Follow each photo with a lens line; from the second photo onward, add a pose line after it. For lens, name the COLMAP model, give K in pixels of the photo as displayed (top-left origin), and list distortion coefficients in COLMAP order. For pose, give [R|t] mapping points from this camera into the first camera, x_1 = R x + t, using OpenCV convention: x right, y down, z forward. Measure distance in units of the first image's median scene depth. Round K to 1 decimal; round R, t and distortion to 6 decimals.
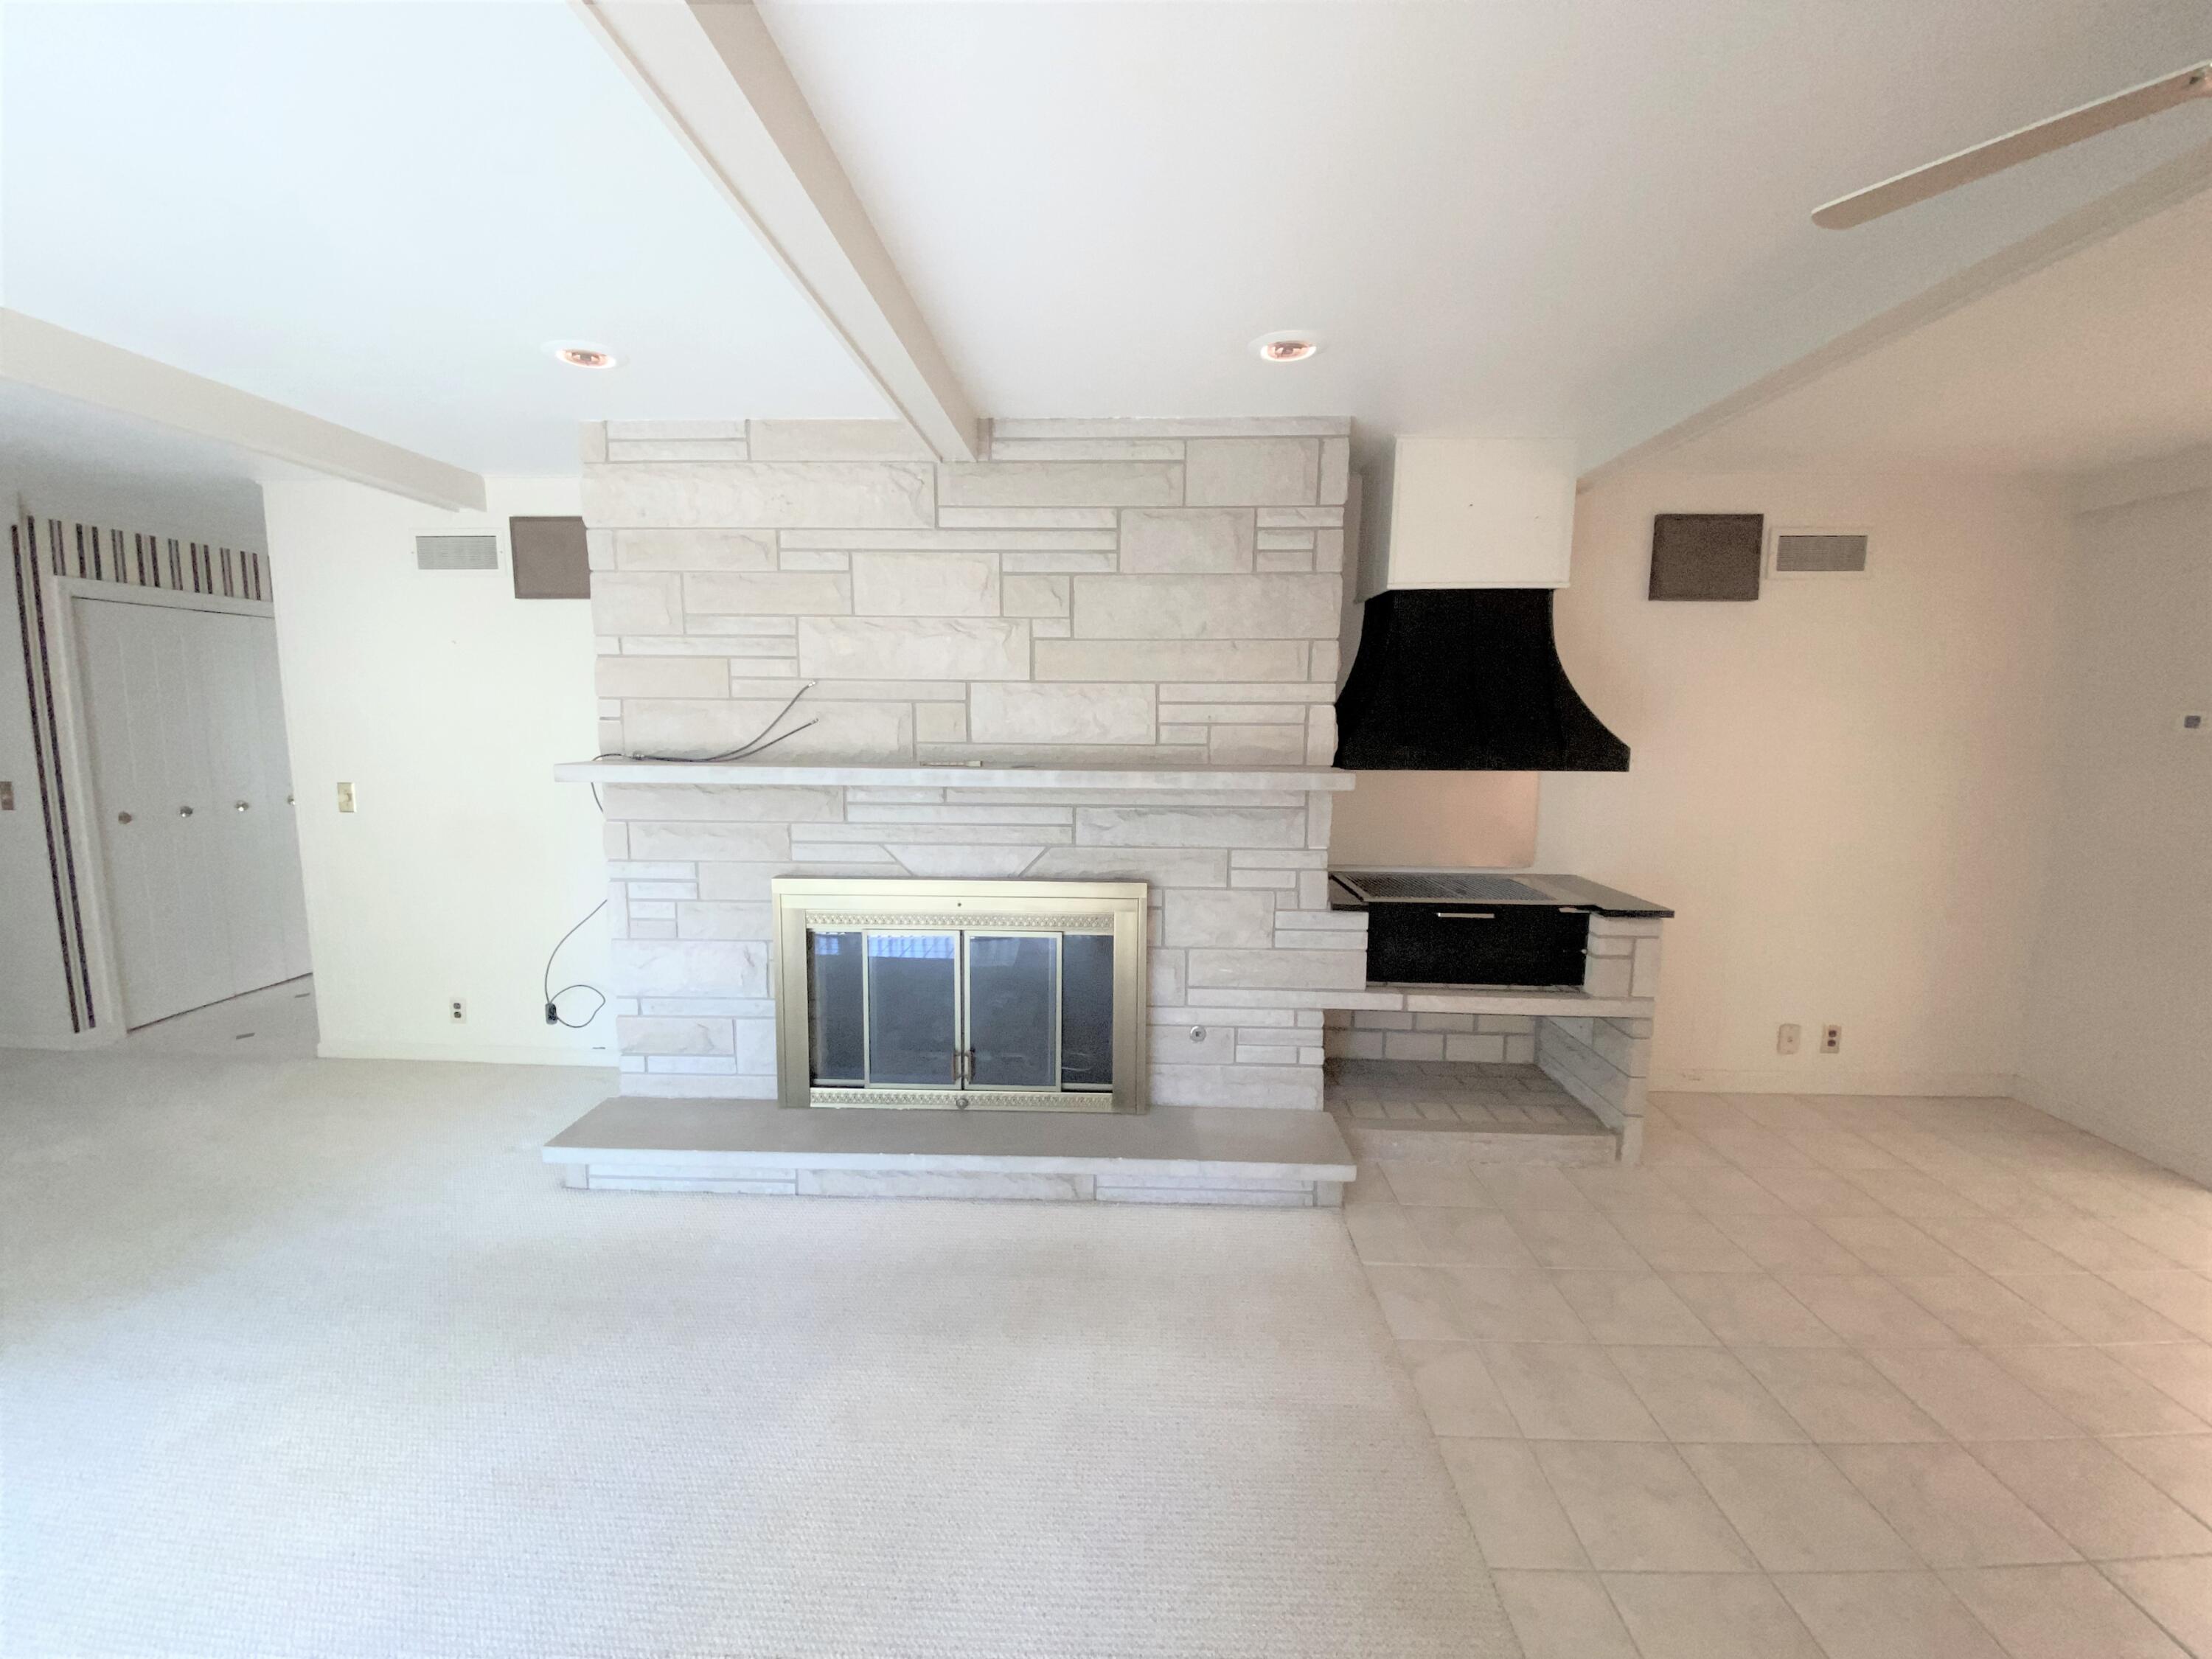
lens RADIAL K [[883.0, 0, 1106.0], [0, 883.0, 829.5], [0, 0, 1]] dist [0.040440, -0.035329]
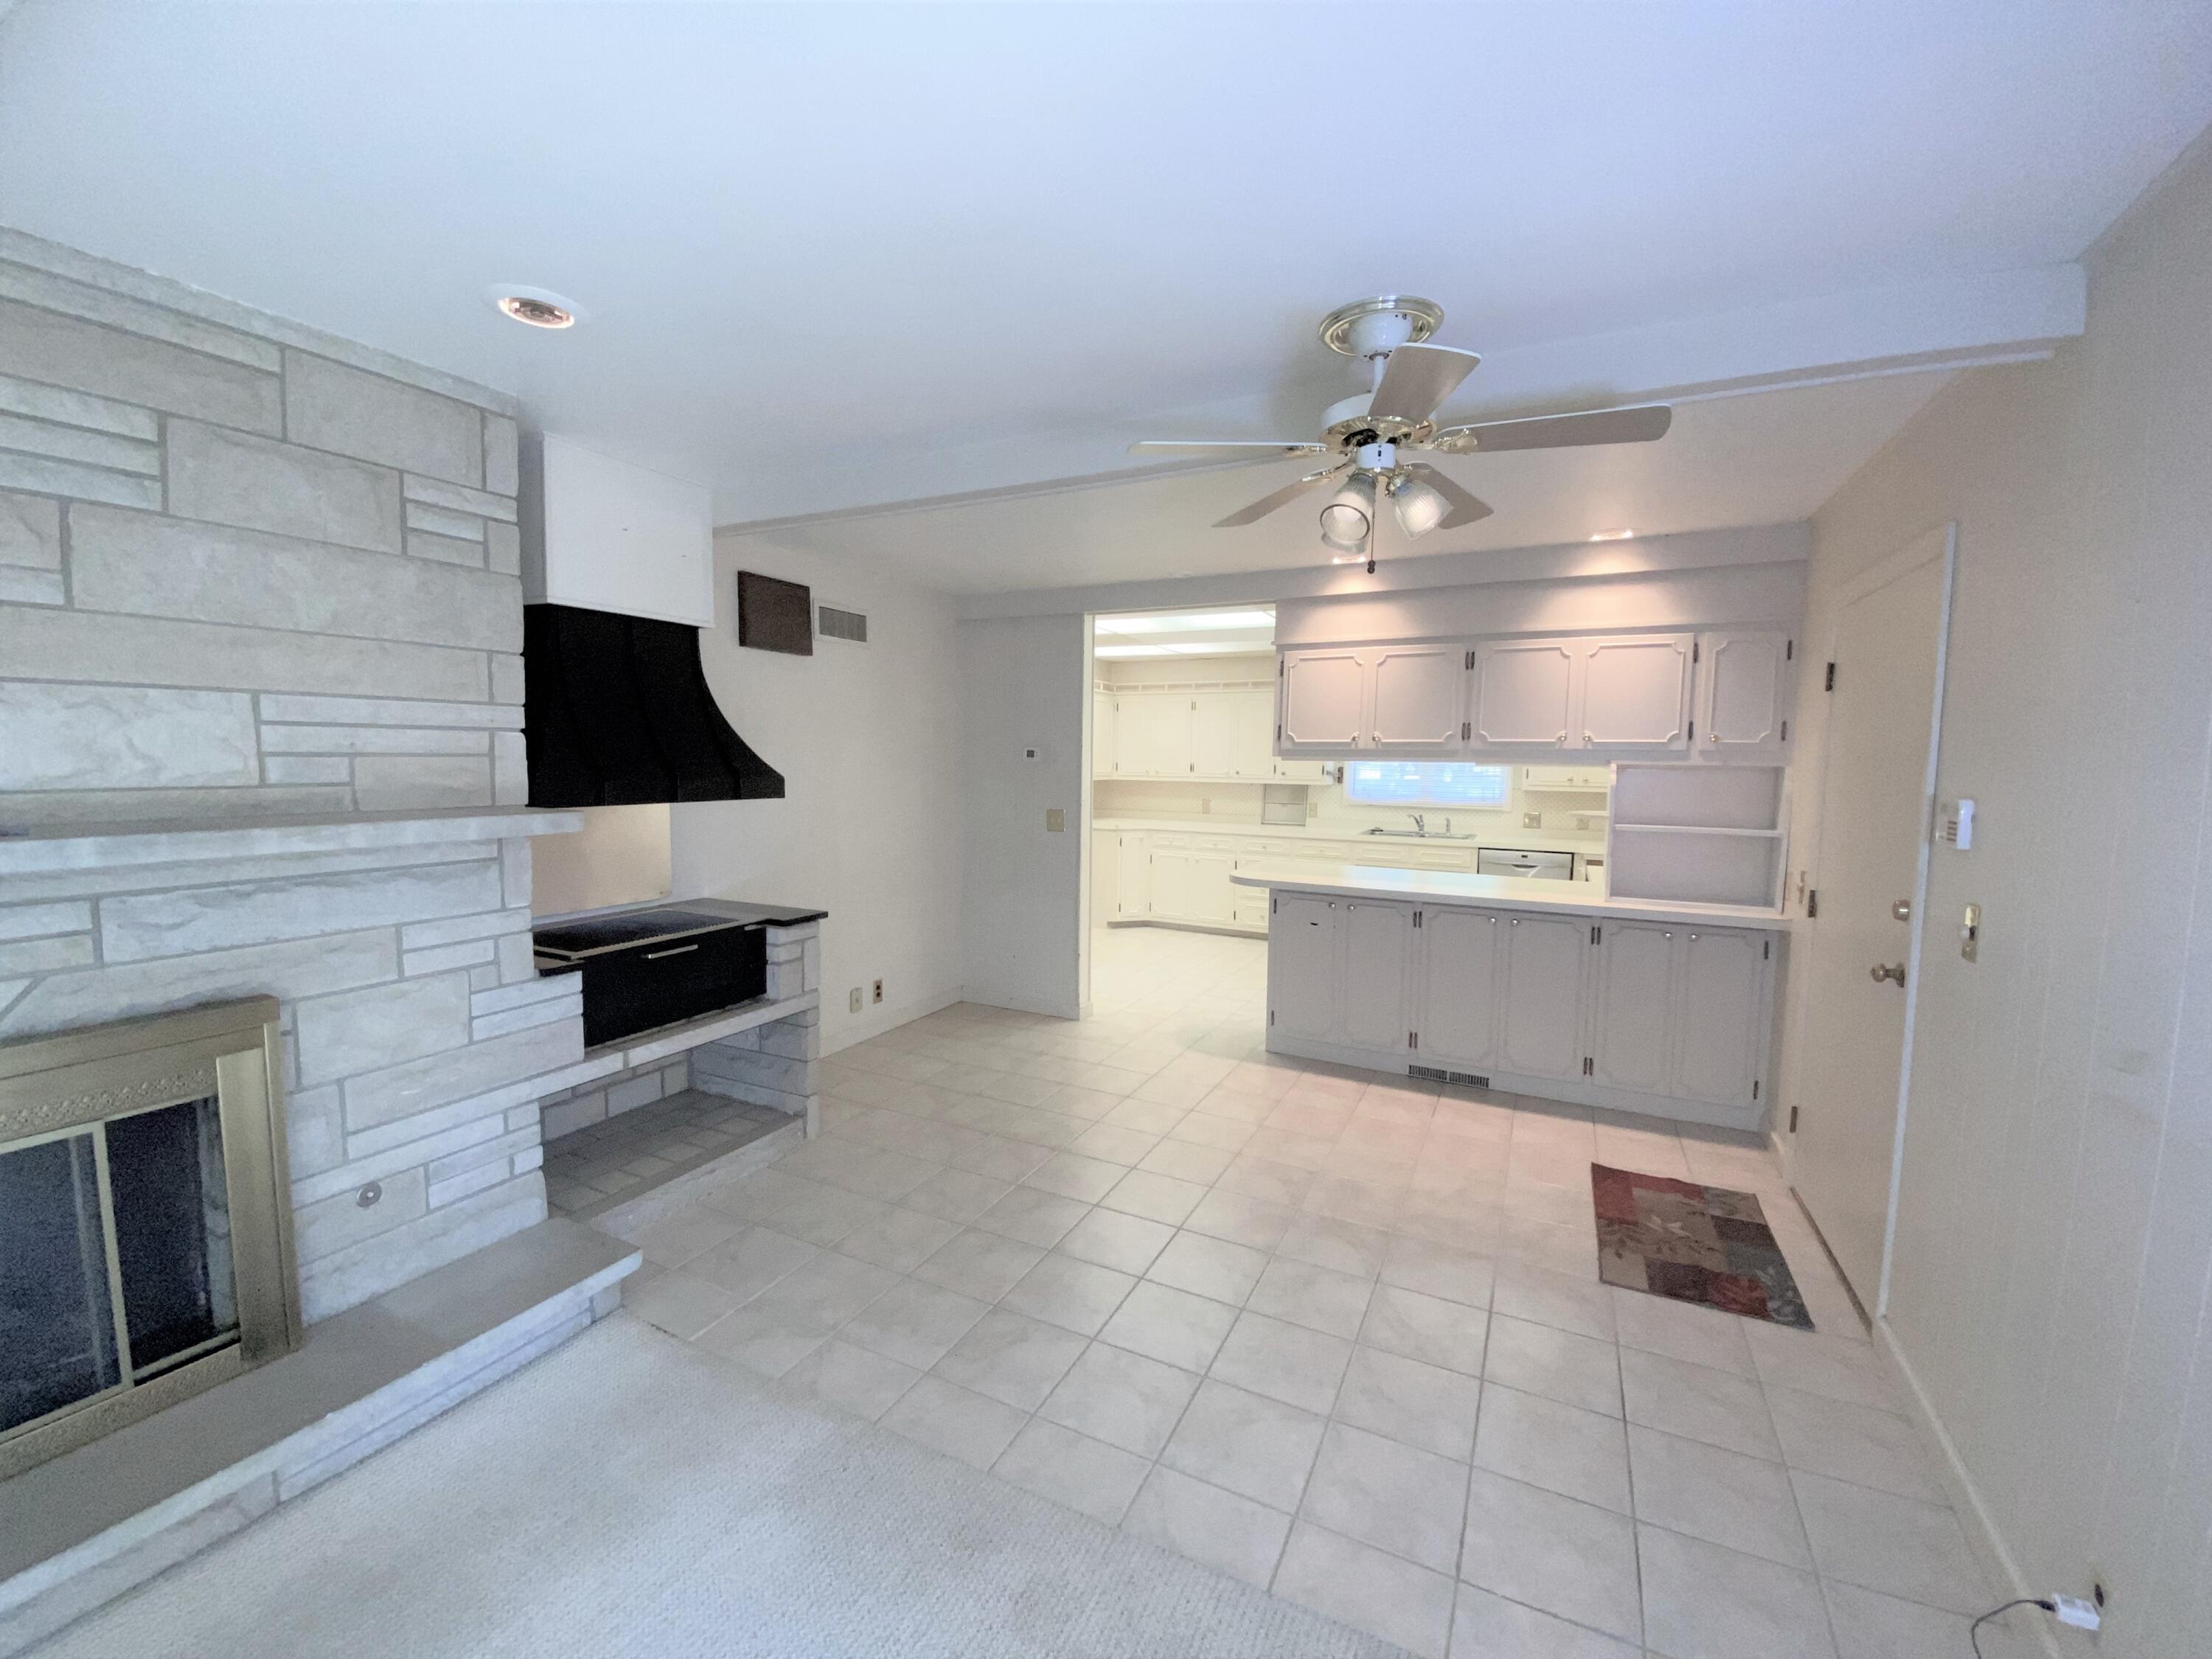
lens RADIAL K [[883.3, 0, 1102.8], [0, 883.3, 825.1], [0, 0, 1]] dist [0.000259, -0.012743]
pose [[0.410933, -0.072242, 0.908799, -0.273327], [0.102392, 0.994205, 0.032733, -0.024500], [-0.905897, 0.079602, 0.415949, 0.163933]]
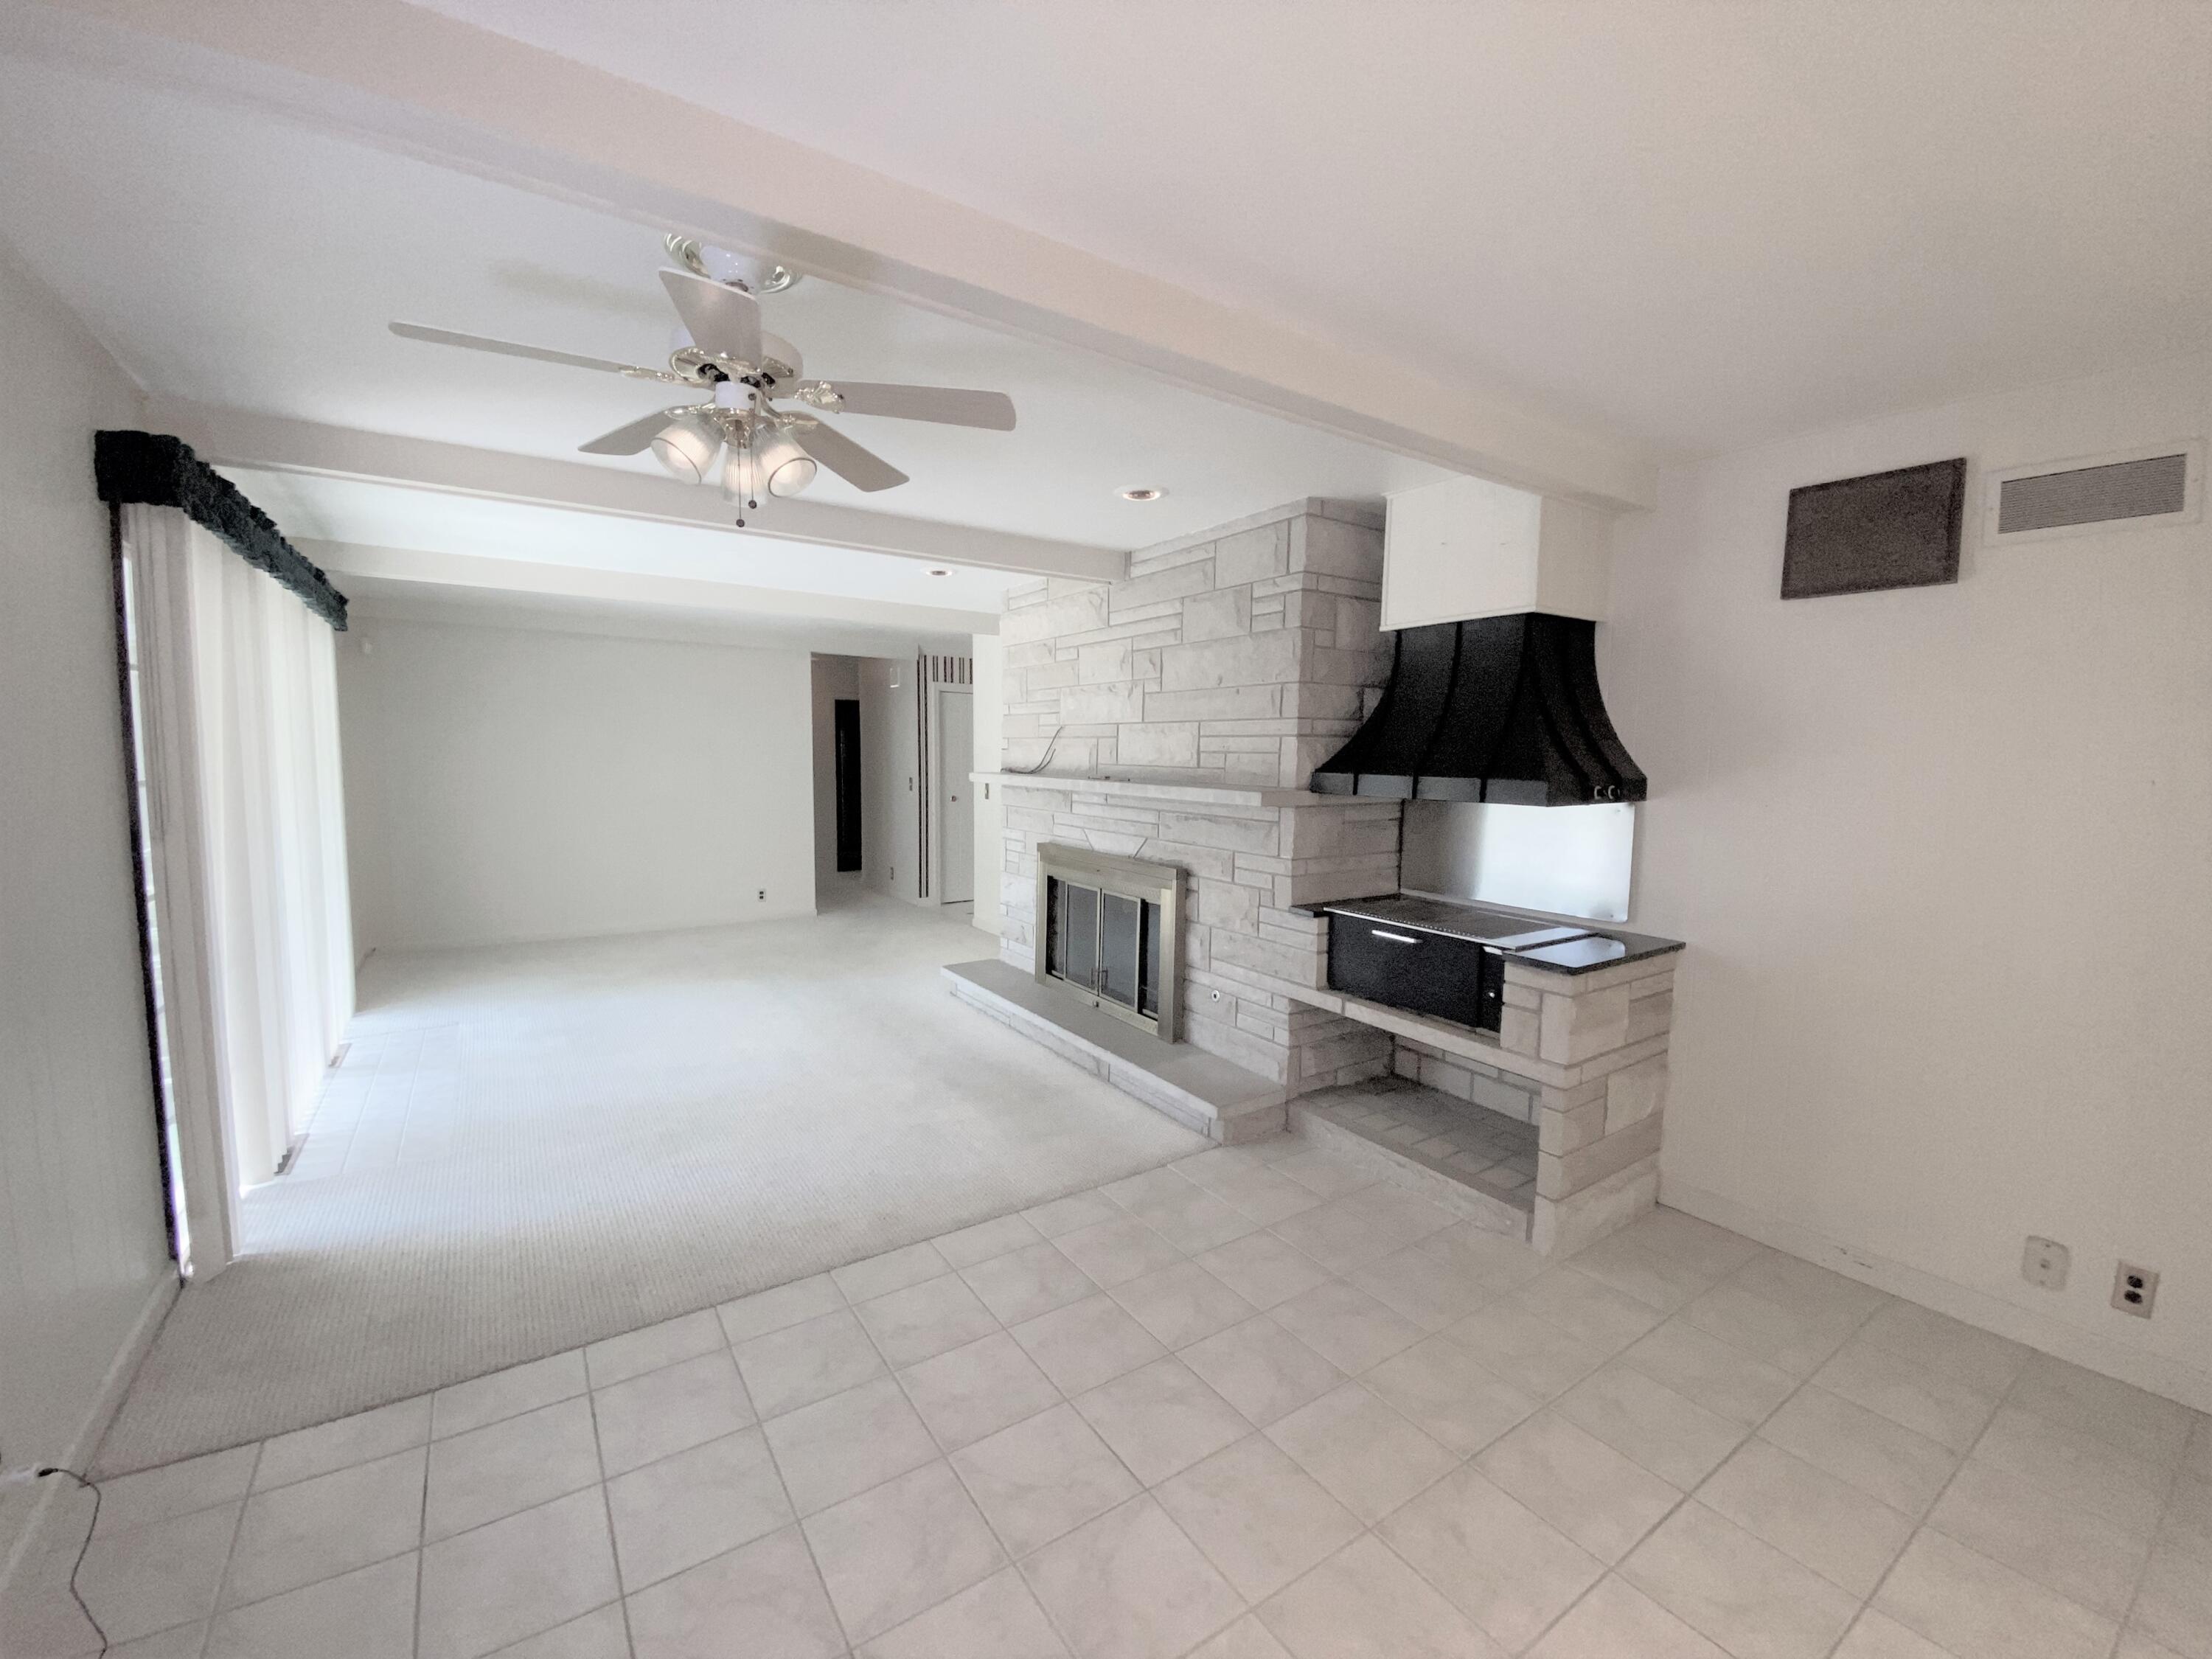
lens RADIAL K [[883.3, 0, 1102.8], [0, 883.3, 825.1], [0, 0, 1]] dist [0.000259, -0.012743]
pose [[0.584431, 0.069107, -0.808496, 1.040716], [-0.109931, 0.993924, 0.005492, -0.001582], [0.803963, 0.085669, 0.588477, 0.107600]]
